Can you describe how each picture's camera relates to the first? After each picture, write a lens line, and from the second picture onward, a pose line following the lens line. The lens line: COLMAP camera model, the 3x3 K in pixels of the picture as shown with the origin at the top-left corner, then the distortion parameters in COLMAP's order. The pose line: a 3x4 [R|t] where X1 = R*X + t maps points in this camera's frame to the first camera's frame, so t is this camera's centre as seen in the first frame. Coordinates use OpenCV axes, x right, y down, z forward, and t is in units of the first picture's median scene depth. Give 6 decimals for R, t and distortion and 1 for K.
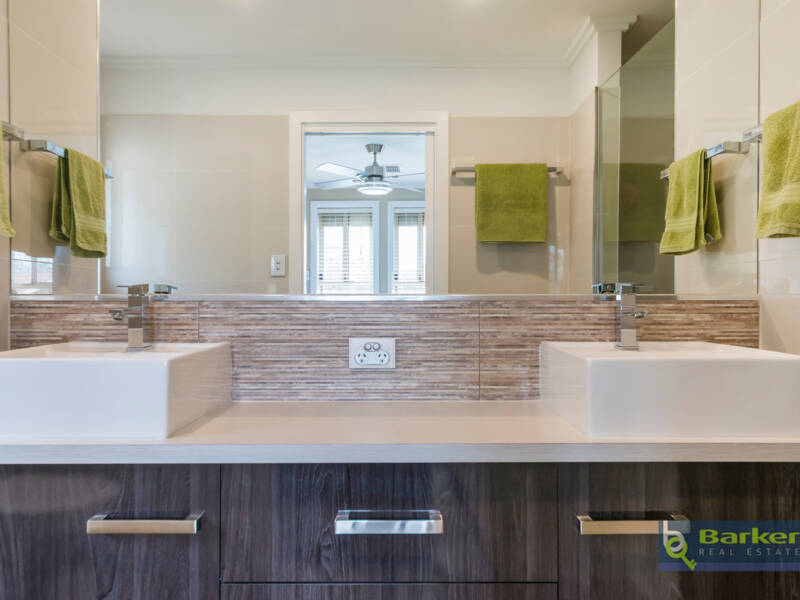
lens RADIAL K [[614.6, 0, 379.1], [0, 614.6, 297.4], [0, 0, 1]] dist [-0.000904, 0.018833]
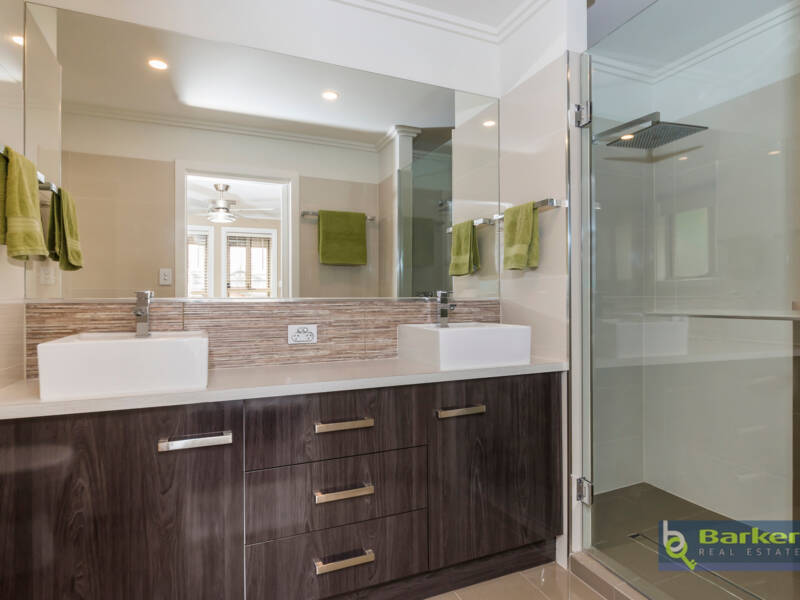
lens RADIAL K [[450.9, 0, 398.9], [0, 450.9, 299.5], [0, 0, 1]] dist [0.004034, 0.002030]
pose [[0.921488, -0.003741, 0.388390, -0.237277], [0.004974, 0.999985, -0.002171, 0.002987], [-0.388376, 0.003932, 0.921493, -0.195127]]
